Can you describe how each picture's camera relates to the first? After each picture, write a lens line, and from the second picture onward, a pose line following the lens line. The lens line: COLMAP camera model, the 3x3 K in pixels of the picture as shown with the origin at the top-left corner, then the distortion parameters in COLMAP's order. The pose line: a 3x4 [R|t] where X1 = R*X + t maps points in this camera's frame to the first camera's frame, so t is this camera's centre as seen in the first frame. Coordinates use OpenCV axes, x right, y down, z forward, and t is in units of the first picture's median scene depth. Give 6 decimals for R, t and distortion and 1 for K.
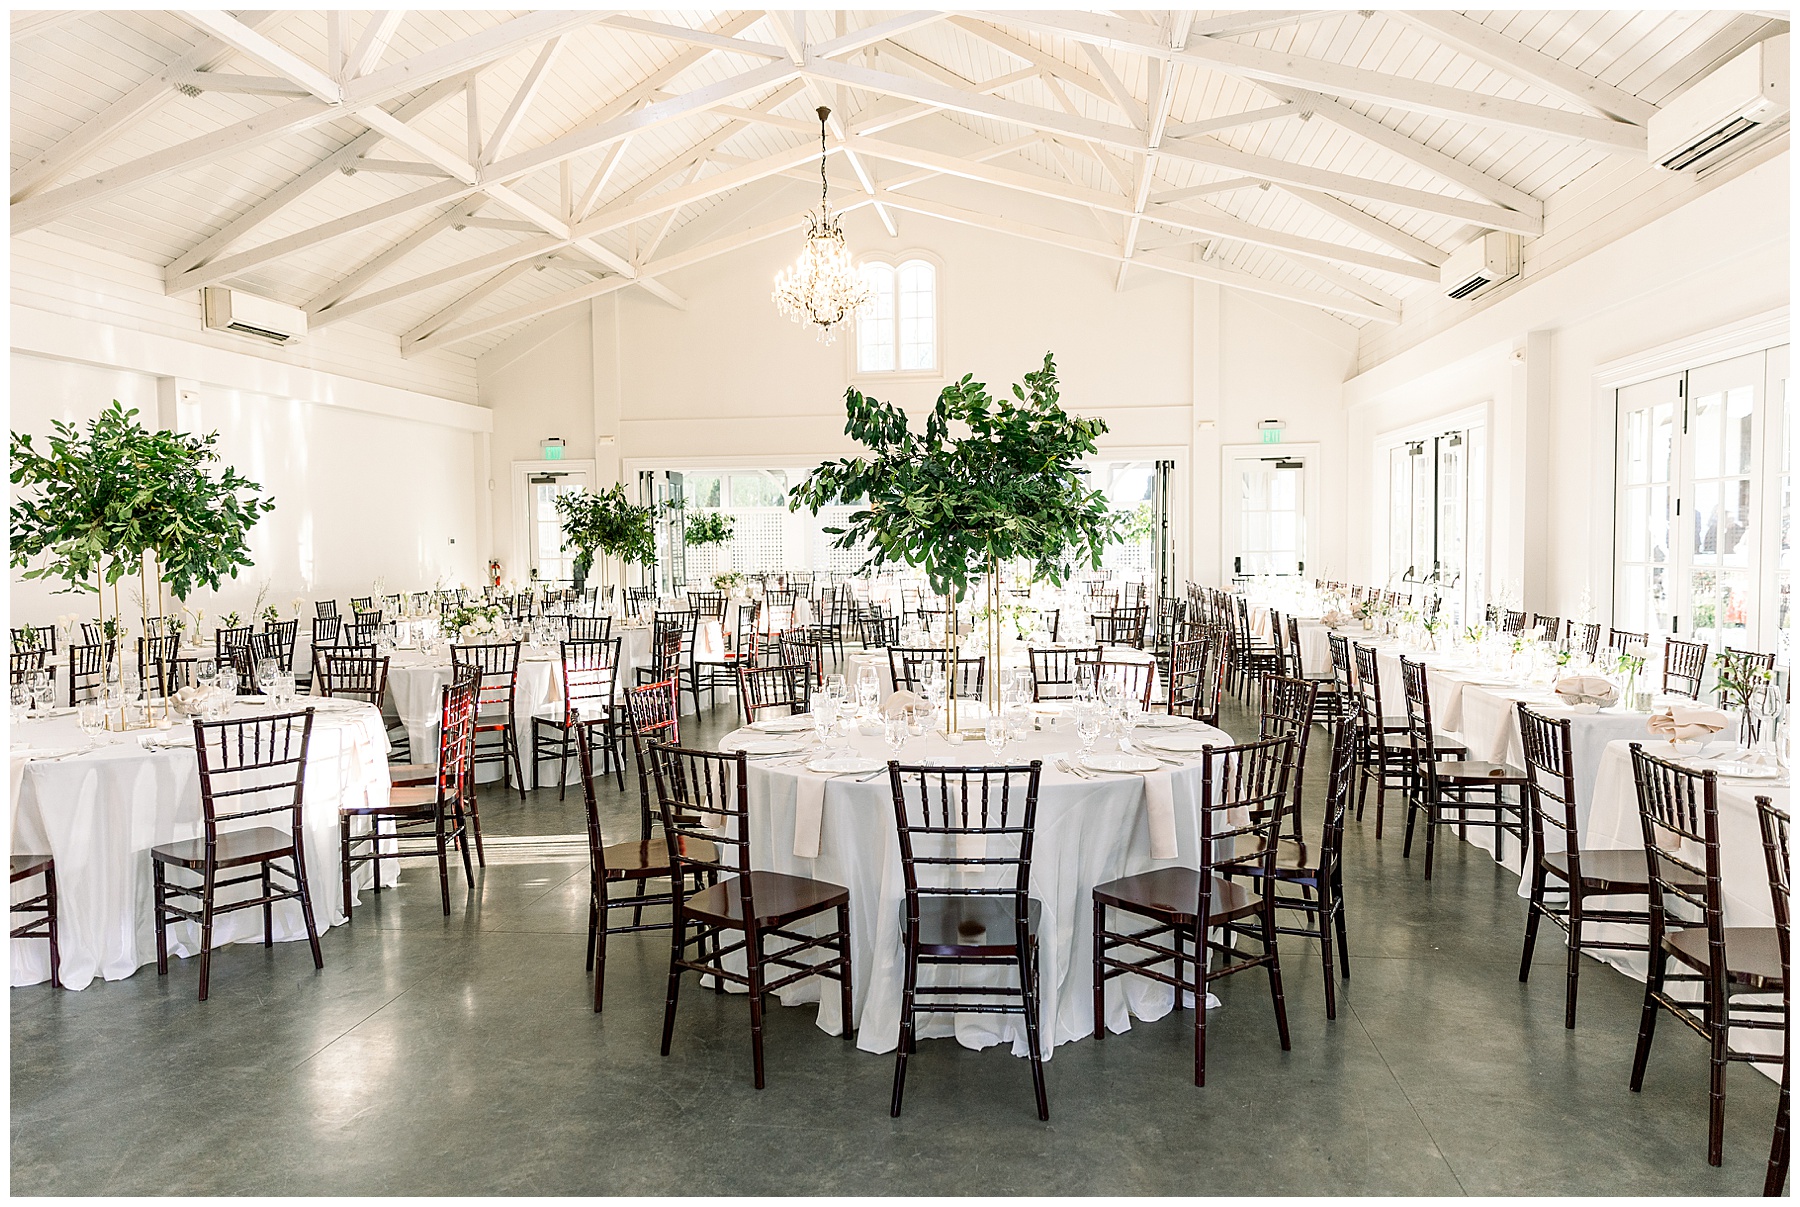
lens RADIAL K [[1227.1, 0, 895.1], [0, 1227.1, 608.0], [0, 0, 1]] dist [0.010440, -0.011395]
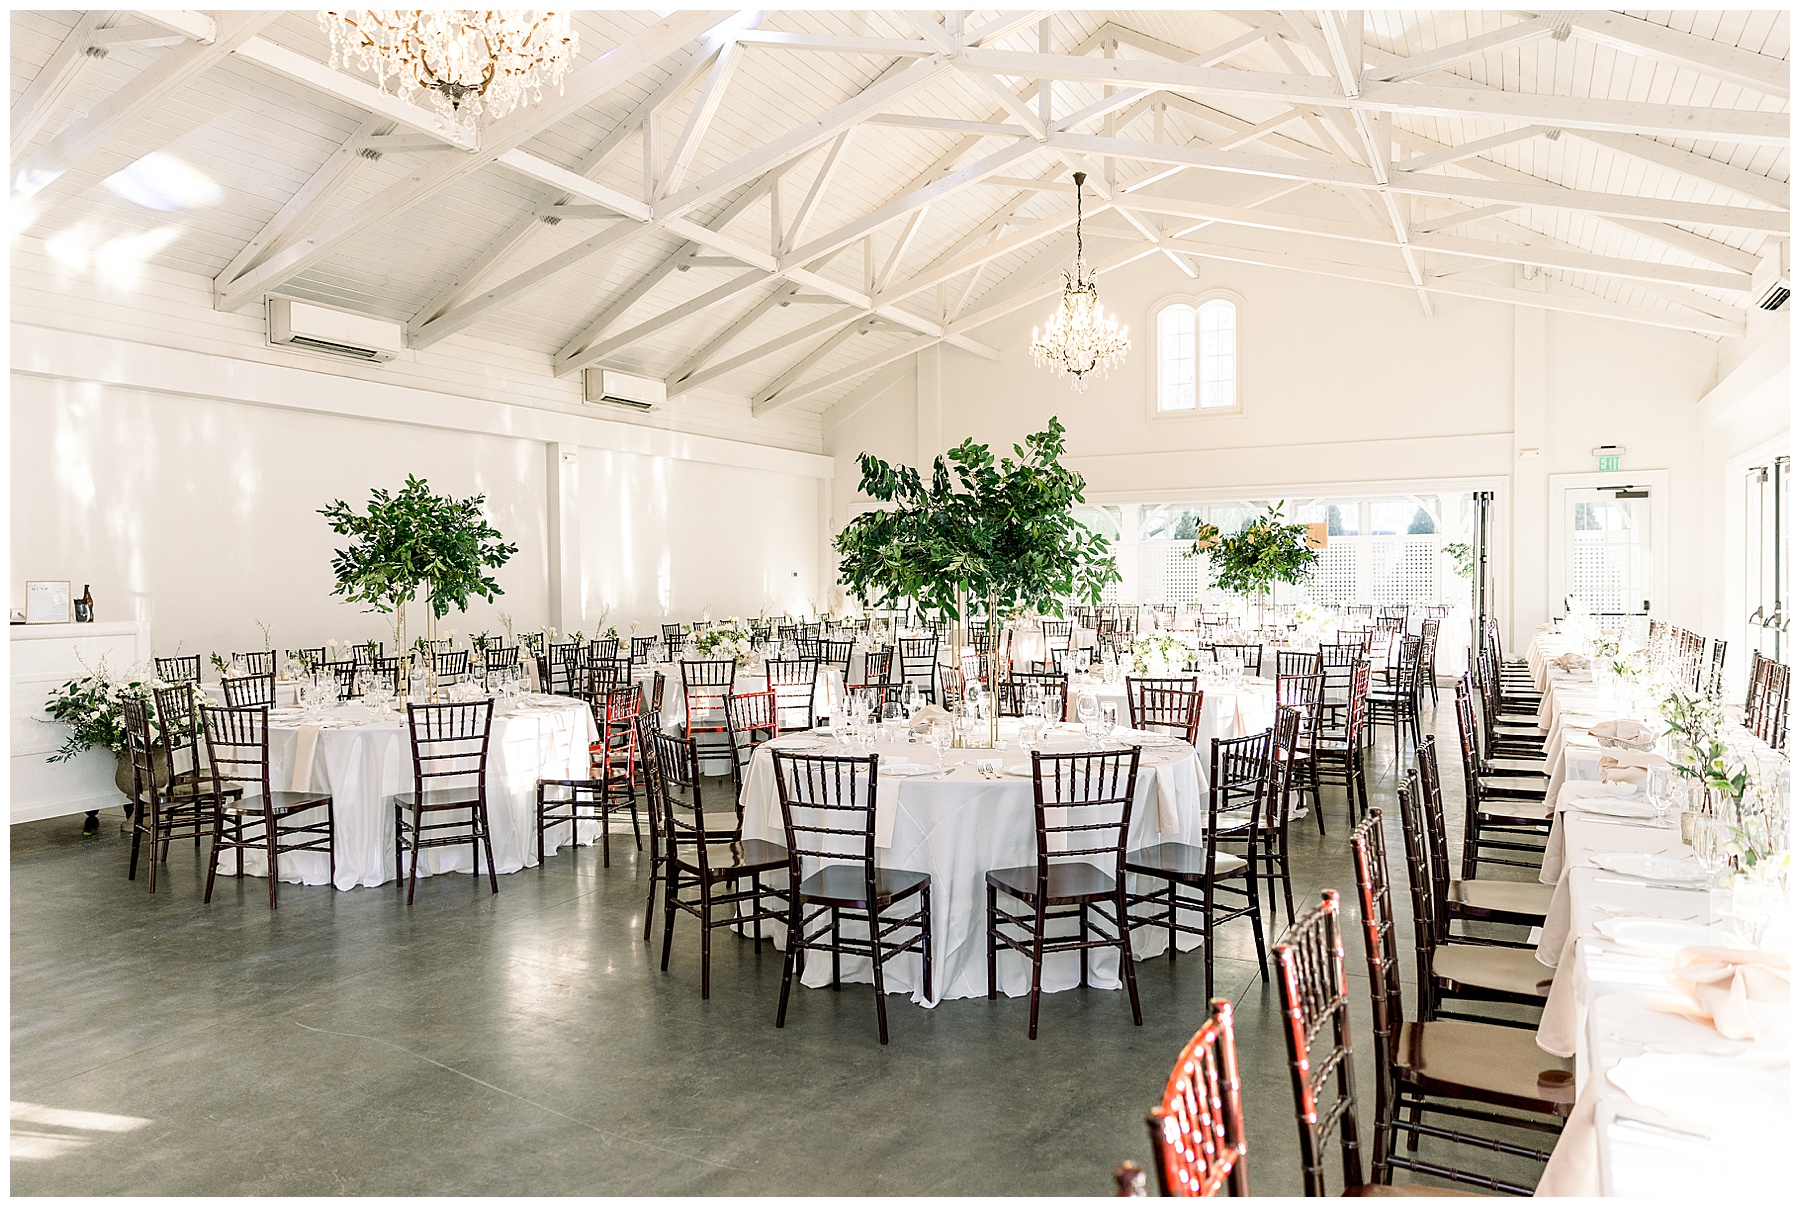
lens RADIAL K [[1227.1, 0, 909.3], [0, 1227.1, 607.4], [0, 0, 1]] dist [0.010440, -0.011395]
pose [[0.943742, 0.012996, -0.330428, 0.321919], [-0.021801, 0.999499, -0.022956, 0.000891], [0.329964, 0.028868, 0.943552, -0.105191]]
